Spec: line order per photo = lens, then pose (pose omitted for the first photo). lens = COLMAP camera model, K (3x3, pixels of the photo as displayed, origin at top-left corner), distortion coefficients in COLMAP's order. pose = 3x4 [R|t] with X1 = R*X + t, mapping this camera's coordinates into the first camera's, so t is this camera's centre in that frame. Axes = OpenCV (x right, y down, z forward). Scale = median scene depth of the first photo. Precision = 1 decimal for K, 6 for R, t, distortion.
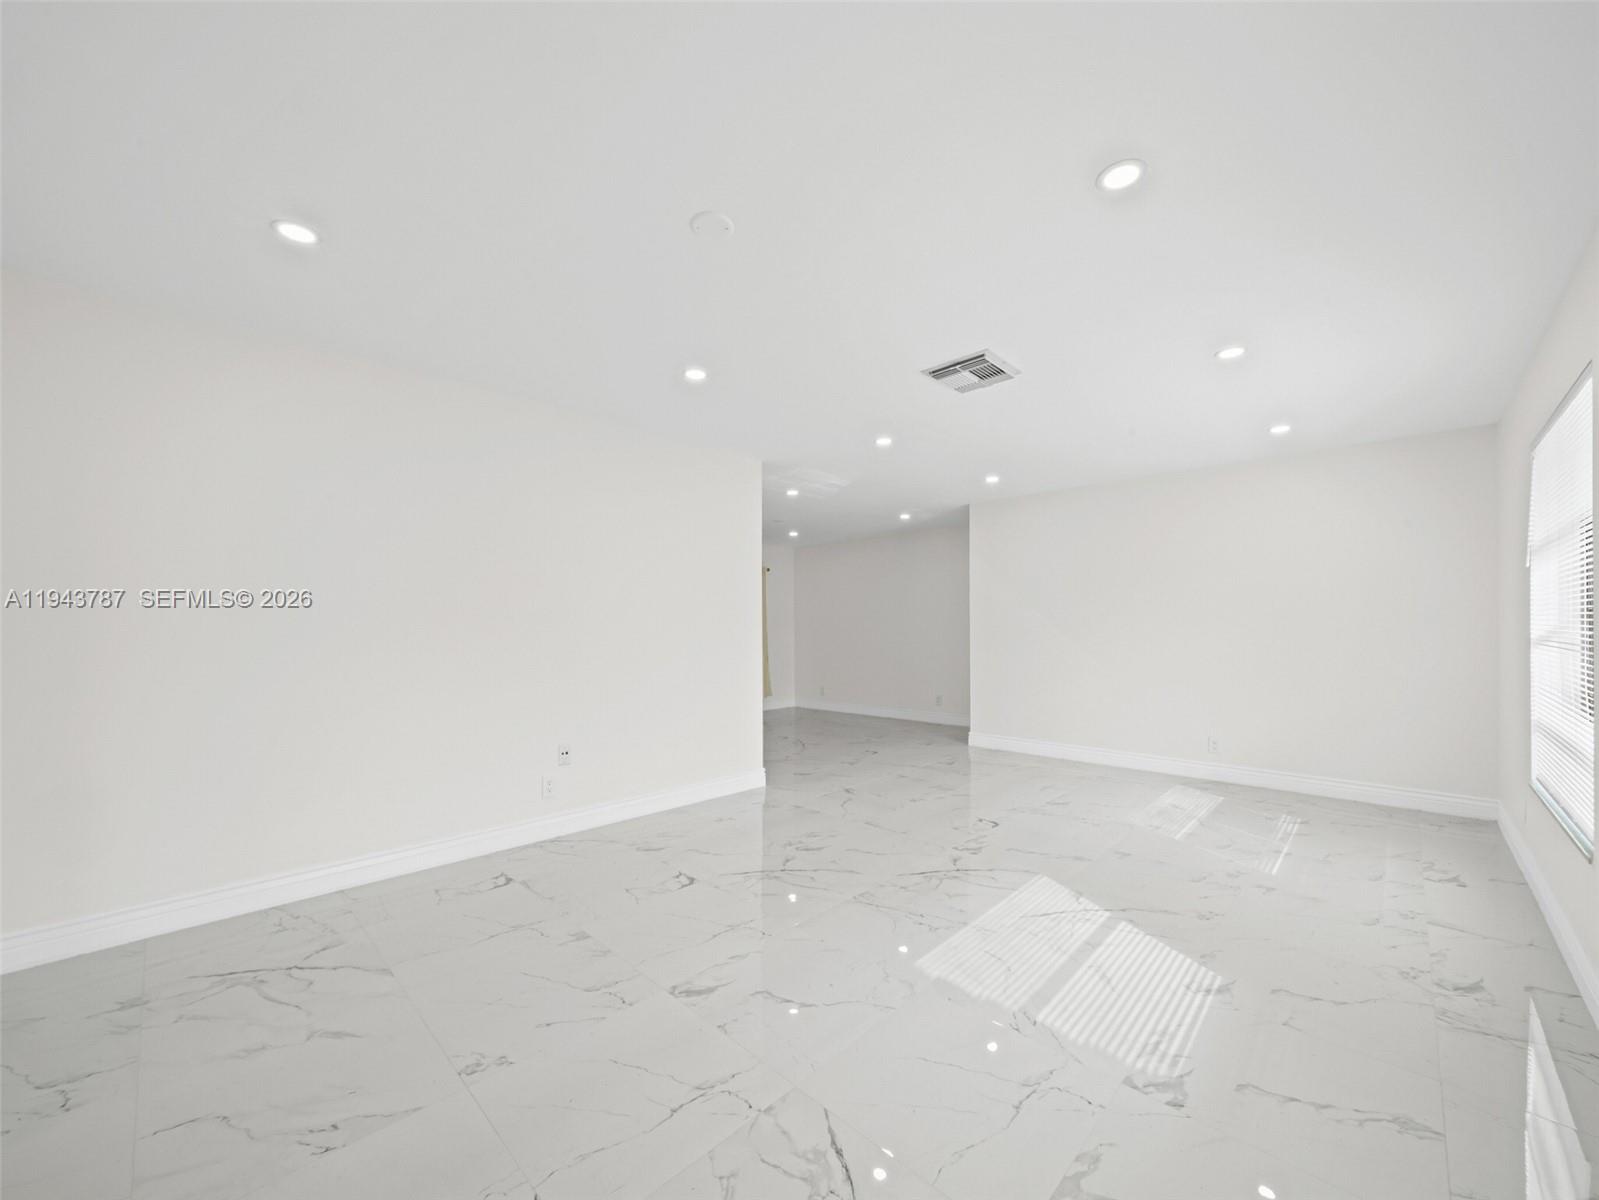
lens RADIAL K [[614.8, 0, 784.8], [0, 614.8, 640.1], [0, 0, 1]] dist [-0.006207, 0.000360]
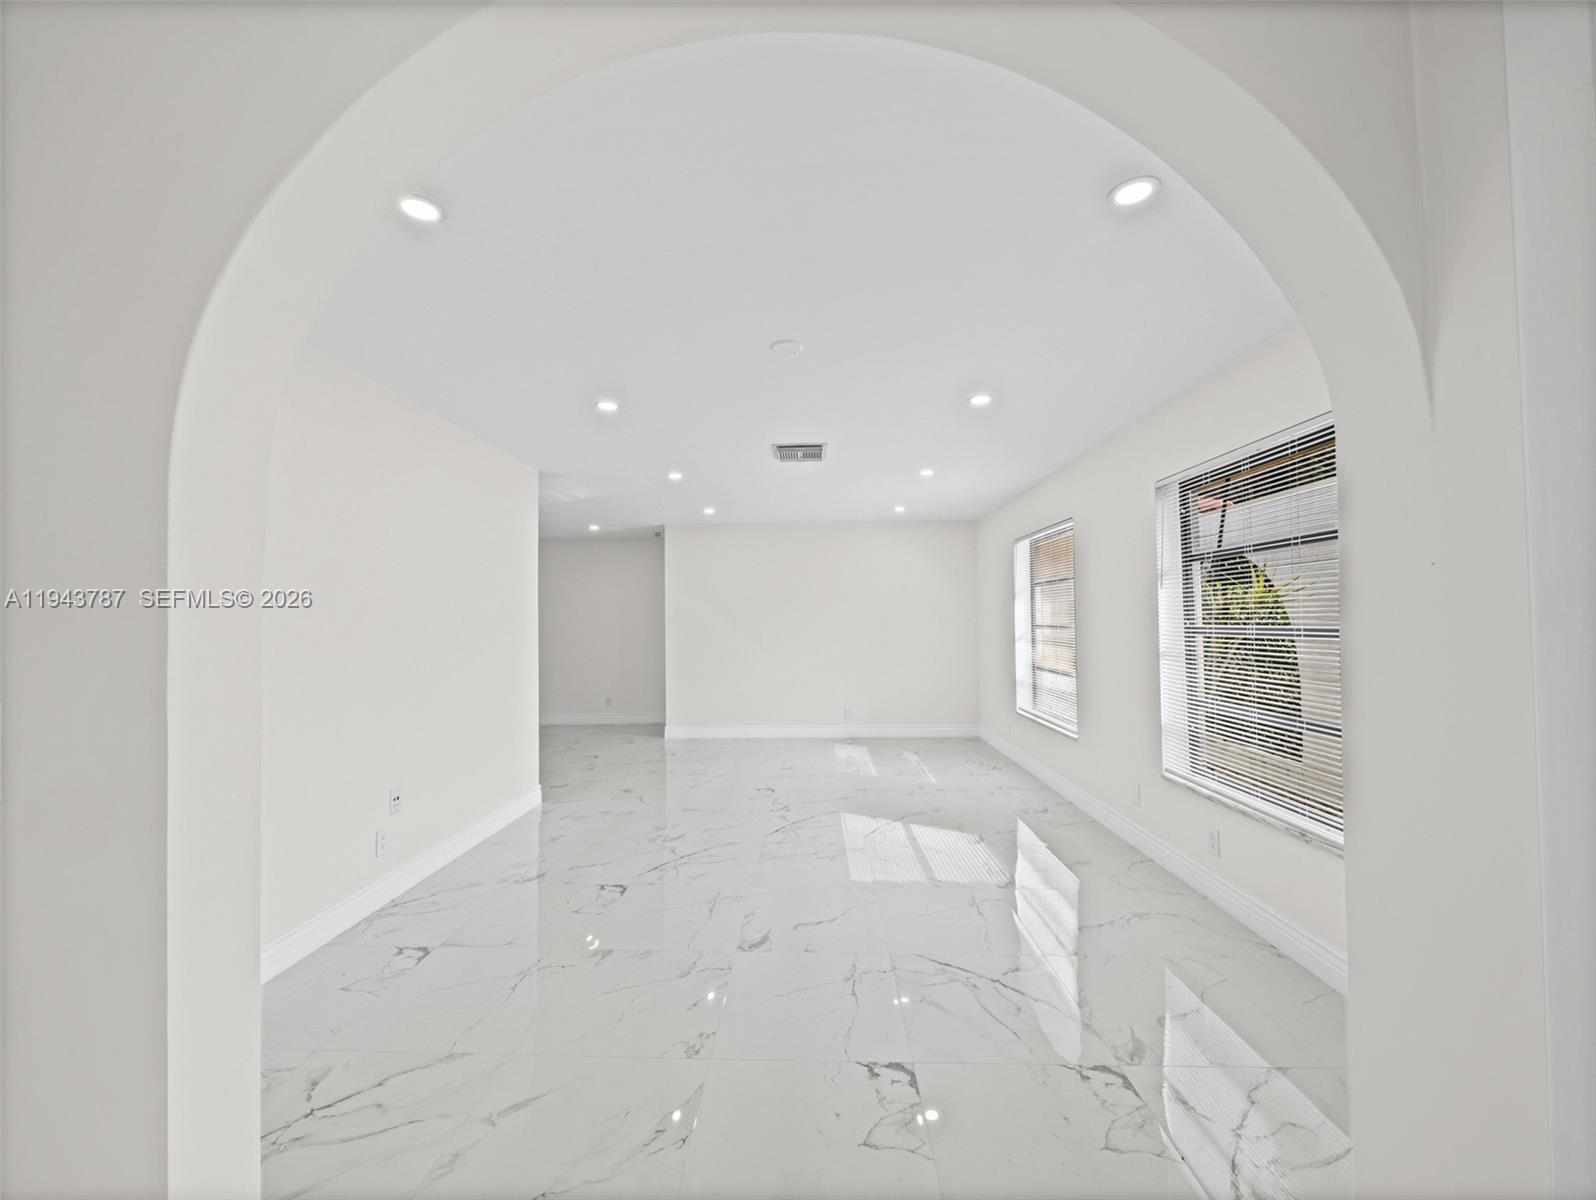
lens RADIAL K [[613.6, 0, 799.8], [0, 613.6, 620.9], [0, 0, 1]] dist [-0.006207, 0.000360]
pose [[0.740724, -0.005922, 0.671783, -0.410682], [0.026200, 0.999455, -0.020077, -0.020755], [-0.671298, 0.032473, 0.740476, 0.006144]]
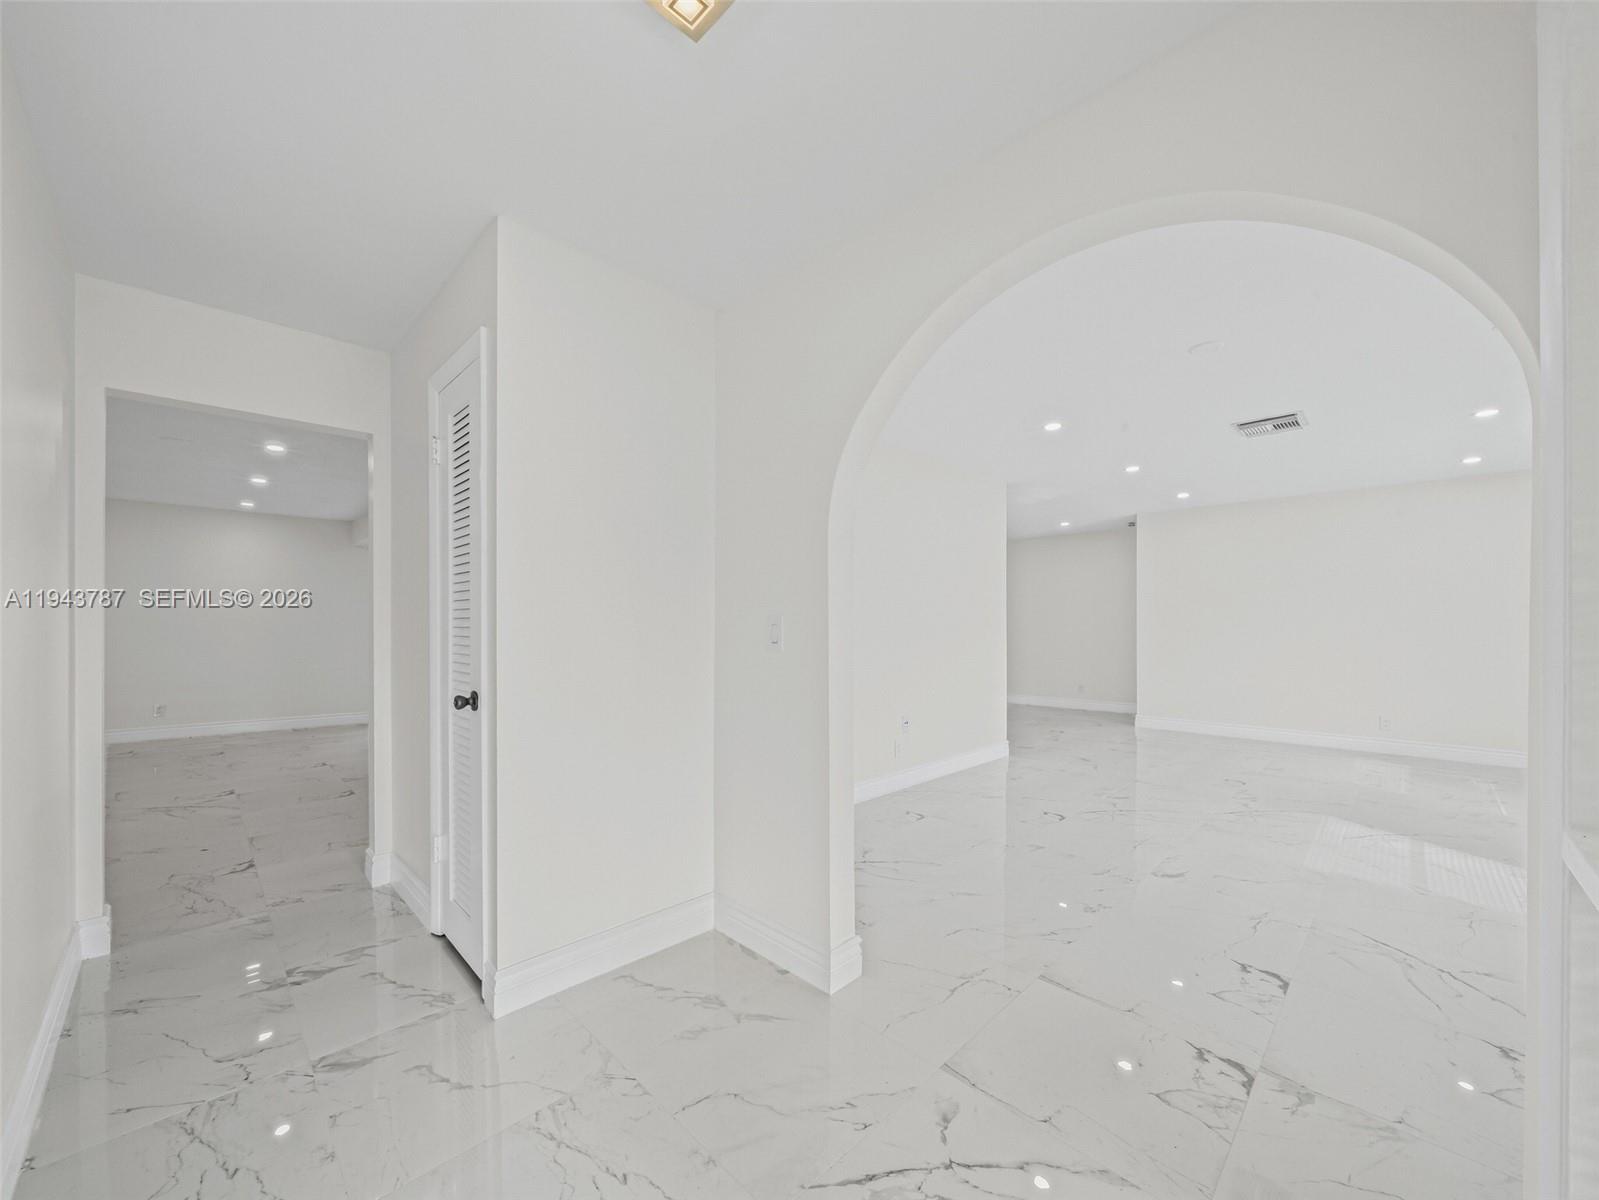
lens RADIAL K [[614.8, 0, 814.4], [0, 614.8, 618.0], [0, 0, 1]] dist [-0.006207, 0.000360]
pose [[0.999989, -0.003780, -0.002662, -0.436619], [0.003691, 0.999452, -0.032891, 0.010712], [0.002785, 0.032881, 0.999455, -0.194729]]
